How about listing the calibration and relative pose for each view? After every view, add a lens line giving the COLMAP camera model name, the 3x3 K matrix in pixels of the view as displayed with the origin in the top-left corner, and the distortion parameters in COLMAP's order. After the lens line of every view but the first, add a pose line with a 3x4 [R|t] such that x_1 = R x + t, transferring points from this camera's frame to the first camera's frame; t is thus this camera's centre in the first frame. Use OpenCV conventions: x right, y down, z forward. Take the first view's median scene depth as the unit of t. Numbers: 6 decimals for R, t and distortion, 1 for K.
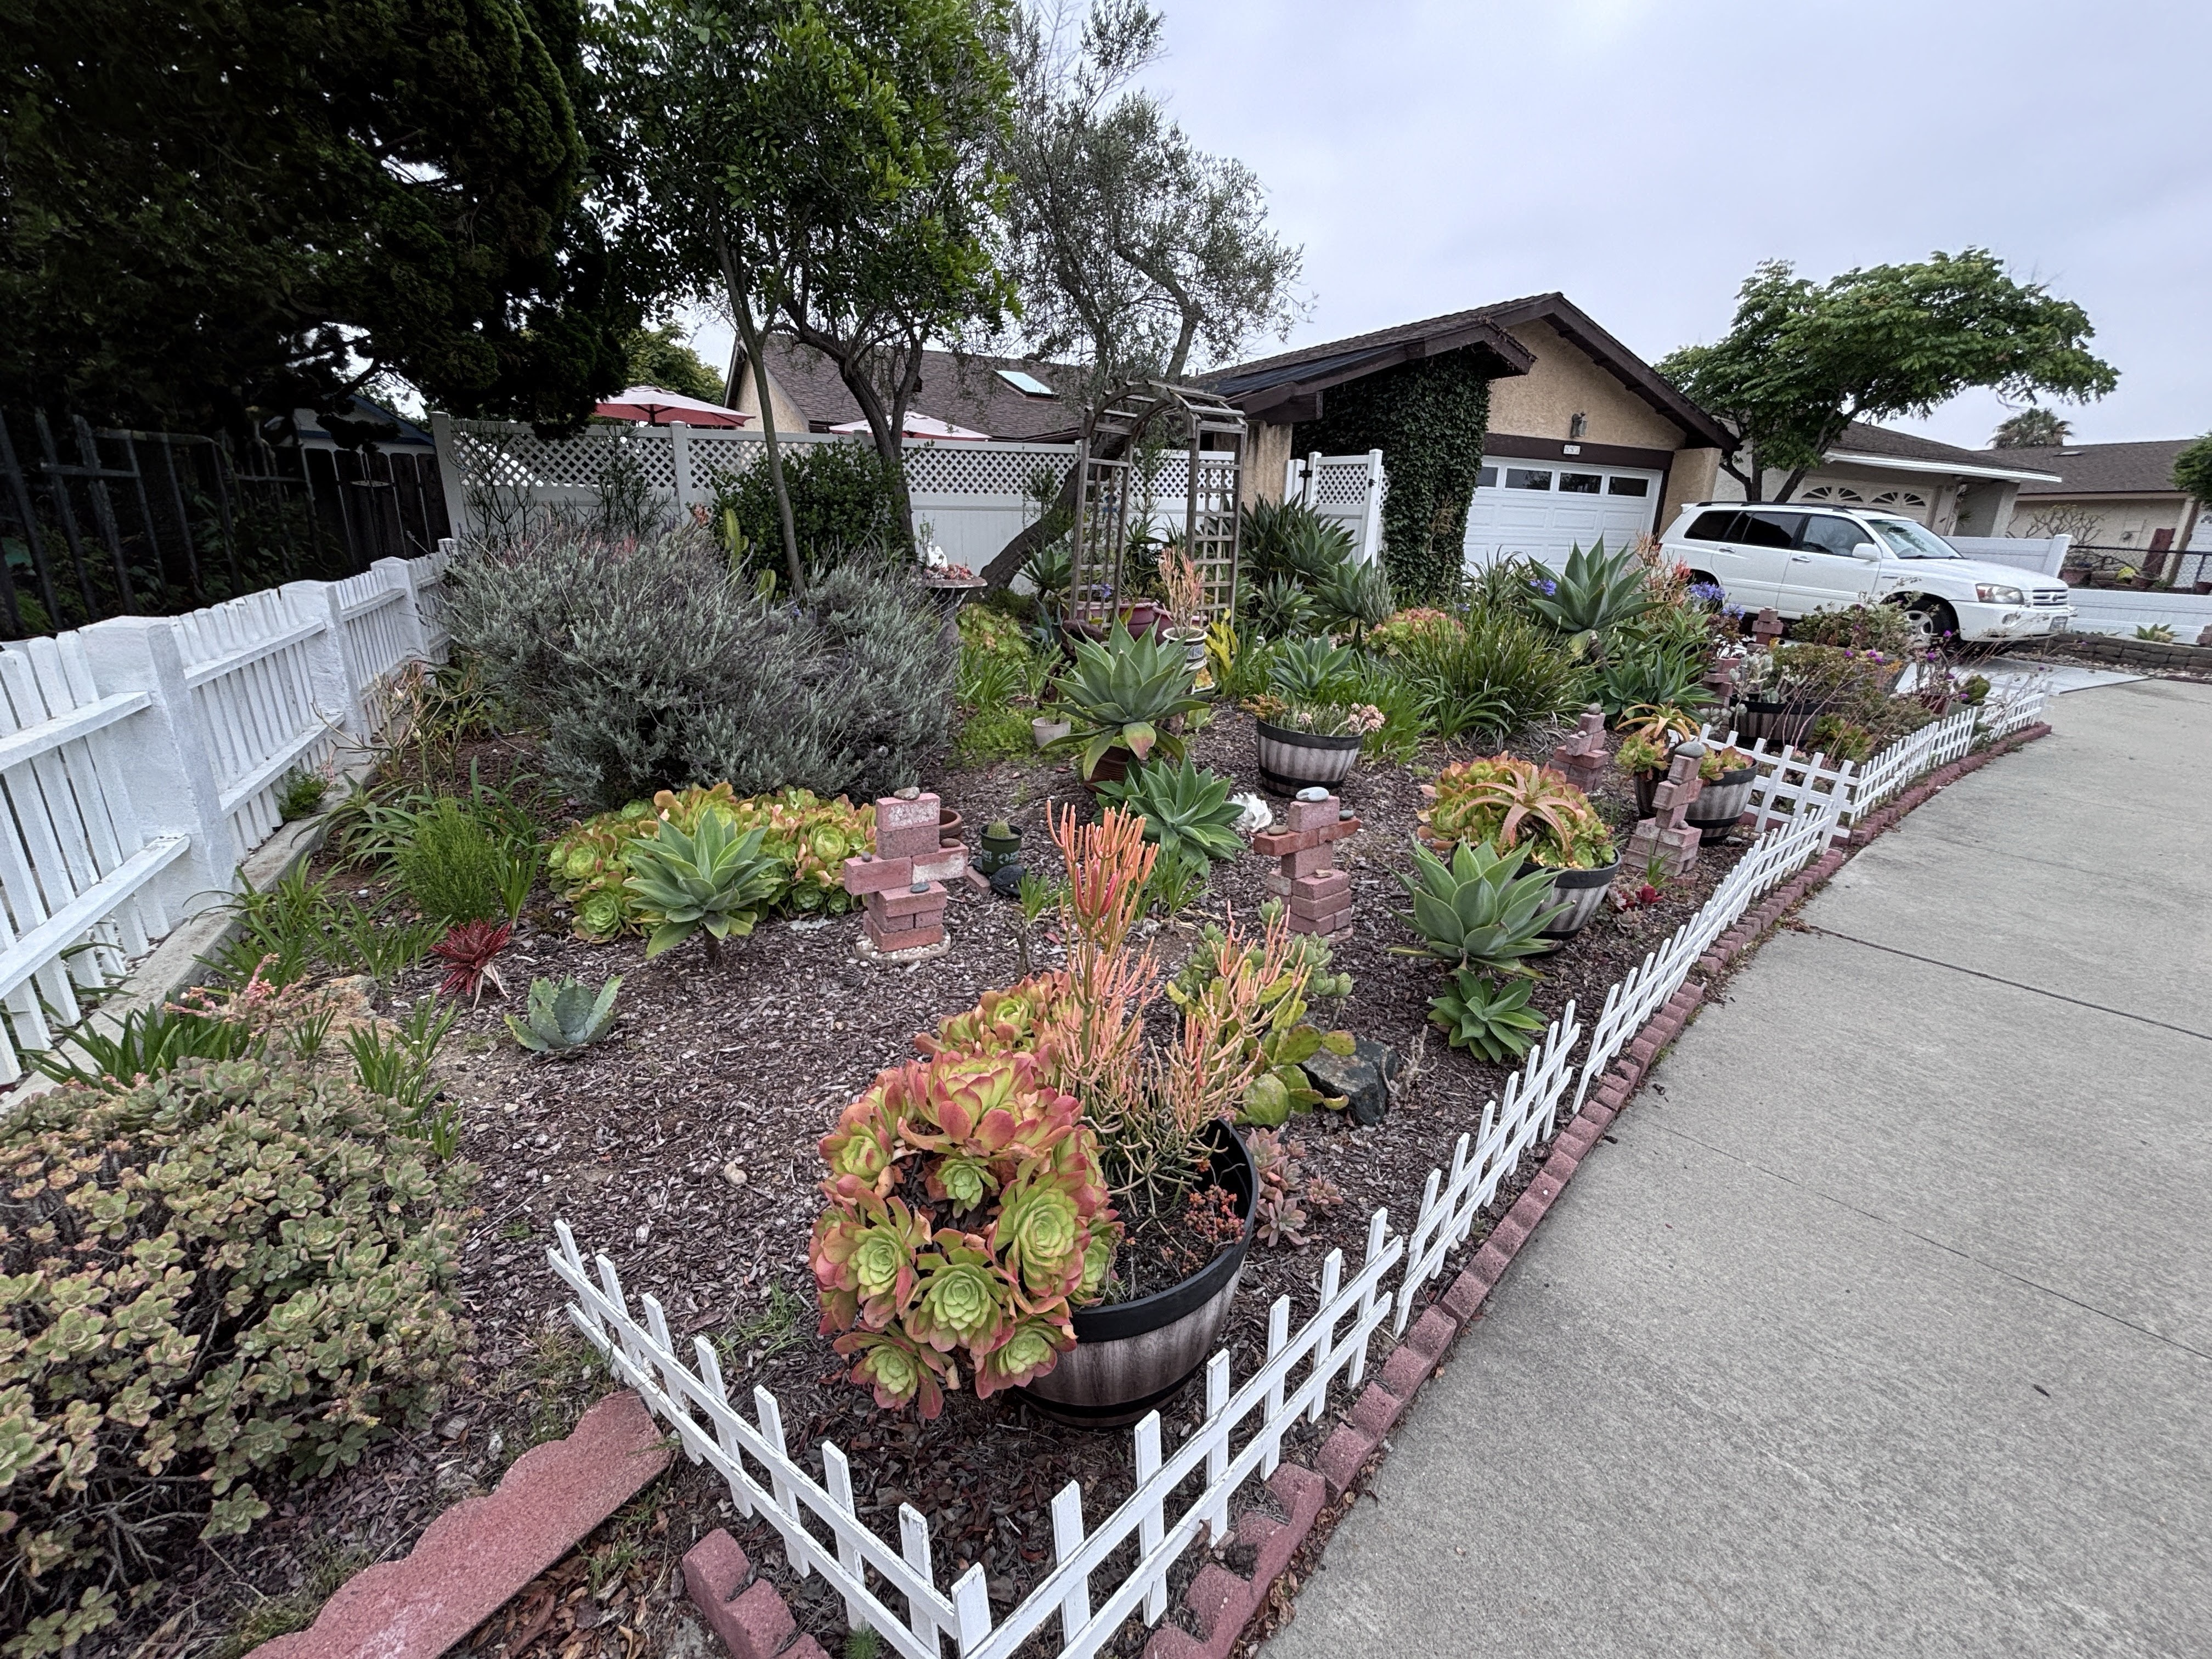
lens RADIAL K [[945.1, 0, 1106.0], [0, 945.1, 829.5], [0, 0, 1]] dist [-0.027678, 0.015039]
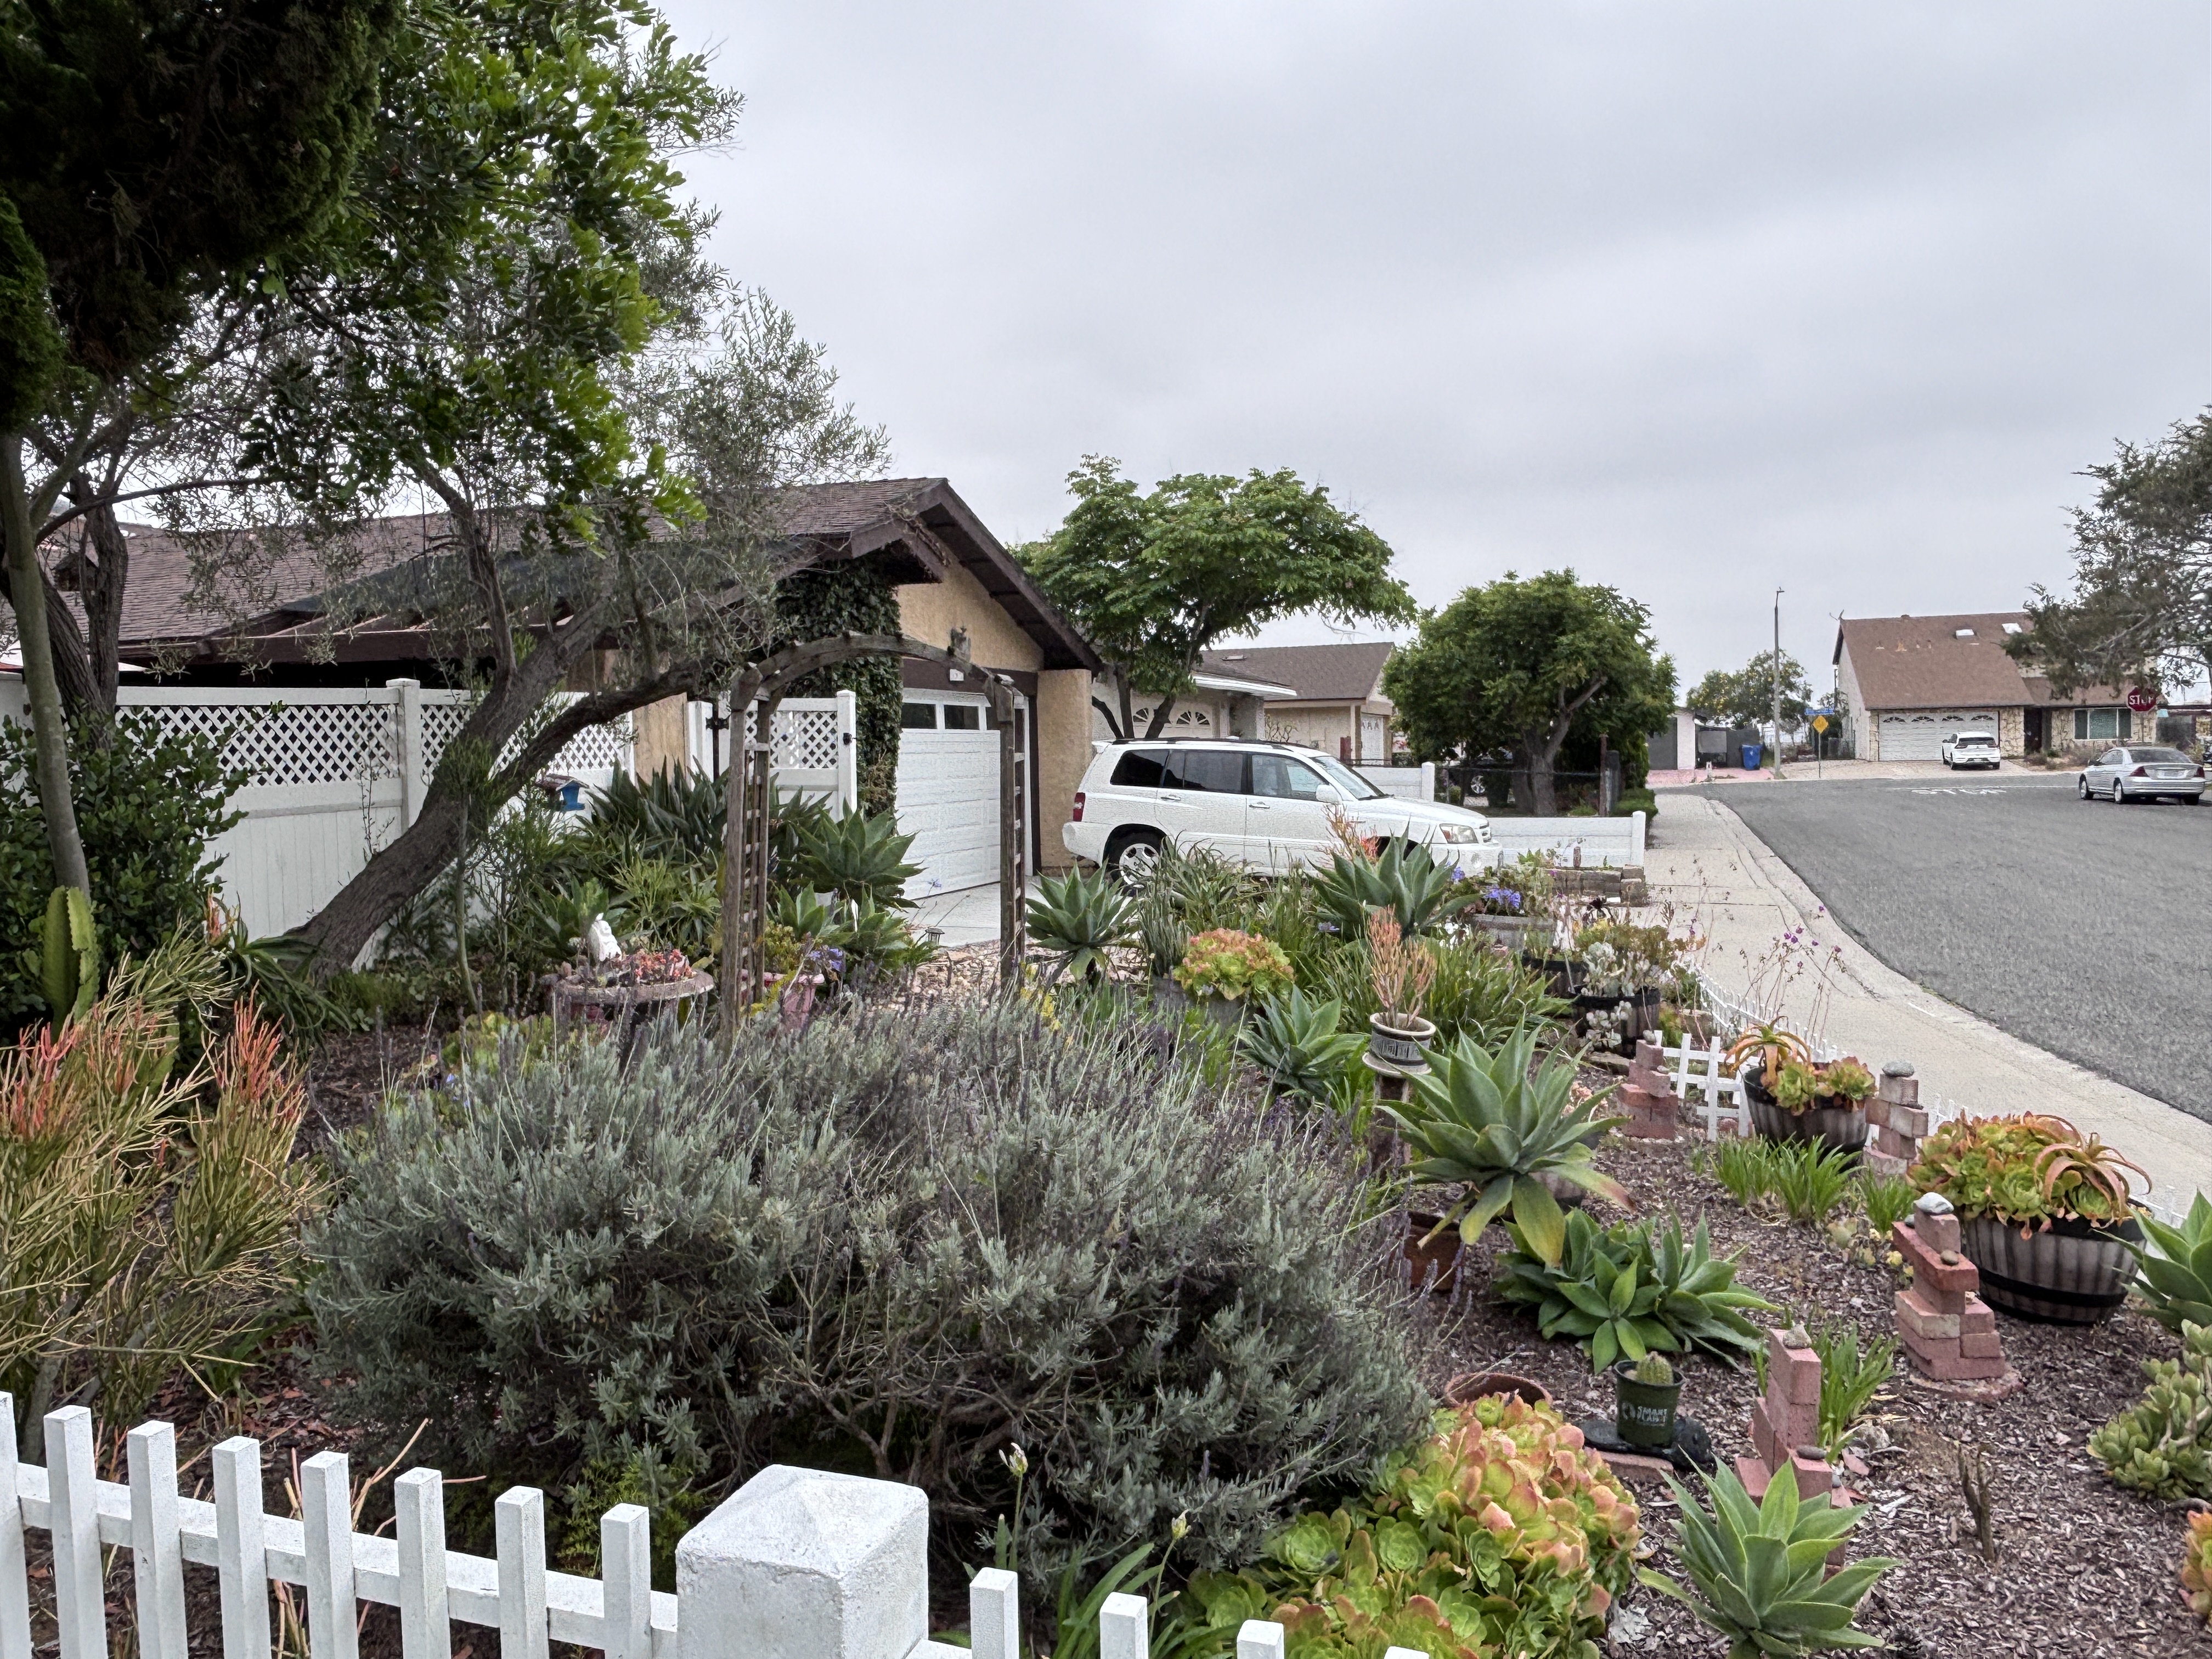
lens RADIAL K [[1652.0, 0, 1113.0], [0, 1652.0, 791.9], [0, 0, 1]] dist [0.063872, -0.096641]
pose [[0.719574, -0.050487, 0.692578, -0.314195], [0.243442, 0.952398, -0.183504, -0.059962], [-0.650346, 0.300648, 0.697611, 0.066309]]
